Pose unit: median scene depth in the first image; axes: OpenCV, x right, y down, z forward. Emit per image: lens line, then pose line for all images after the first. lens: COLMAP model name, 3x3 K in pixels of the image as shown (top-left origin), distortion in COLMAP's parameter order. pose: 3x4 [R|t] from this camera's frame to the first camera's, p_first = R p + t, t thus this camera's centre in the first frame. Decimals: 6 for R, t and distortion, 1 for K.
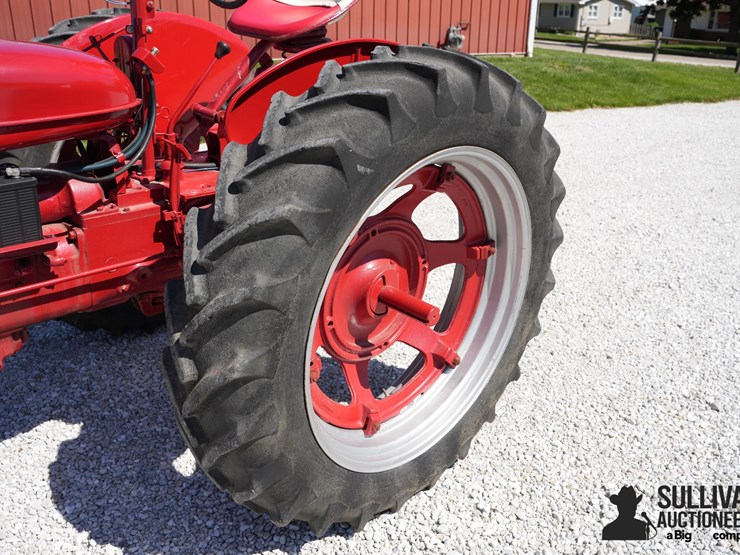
lens RADIAL K [[669.2, 0, 370.0], [0, 669.2, 277.5], [0, 0, 1]] dist [-0.092966, 0.059129]
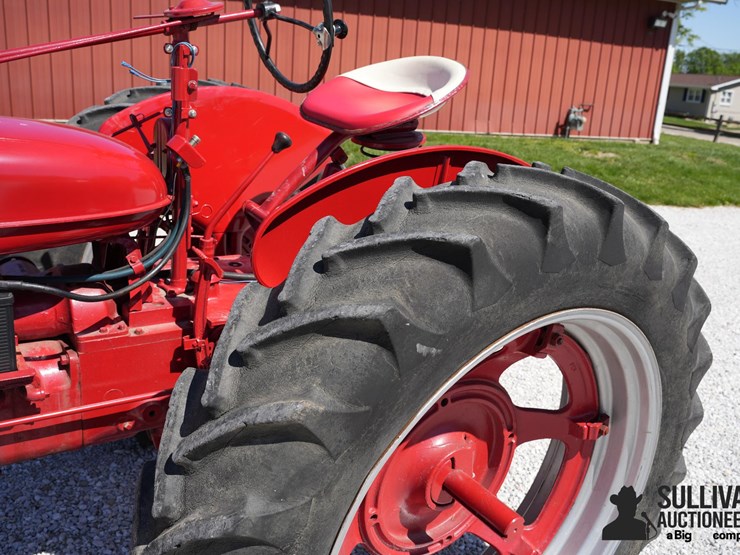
lens RADIAL K [[683.5, 0, 370.0], [0, 683.5, 277.5], [0, 0, 1]] dist [-0.093490, 0.078762]
pose [[0.984391, 0.095656, -0.147728, 0.021243], [-0.110015, 0.989637, -0.092281, -0.117377], [0.137370, 0.107093, 0.984713, 0.215578]]
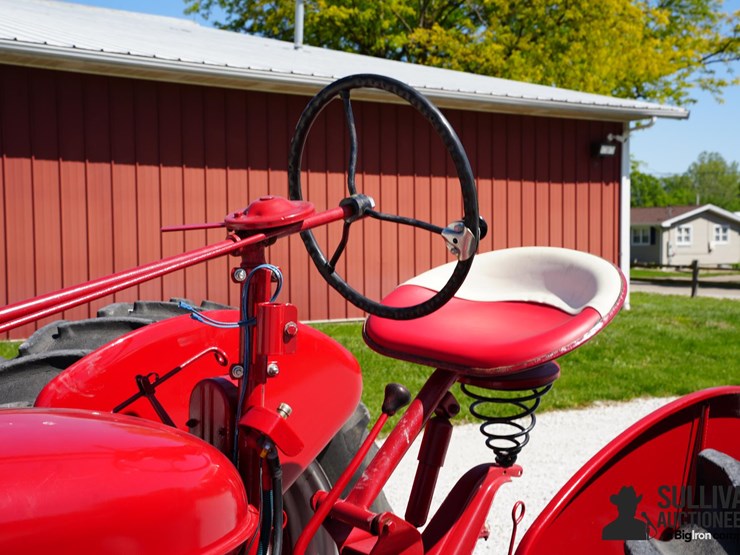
lens RADIAL K [[995.4, 0, 370.0], [0, 995.4, 277.5], [0, 0, 1]] dist [0.160773, -0.000435]
pose [[0.999612, -0.024989, 0.012285, -0.252408], [0.027687, 0.938960, -0.342911, -0.162992], [-0.002966, 0.343118, 0.939288, 0.217403]]
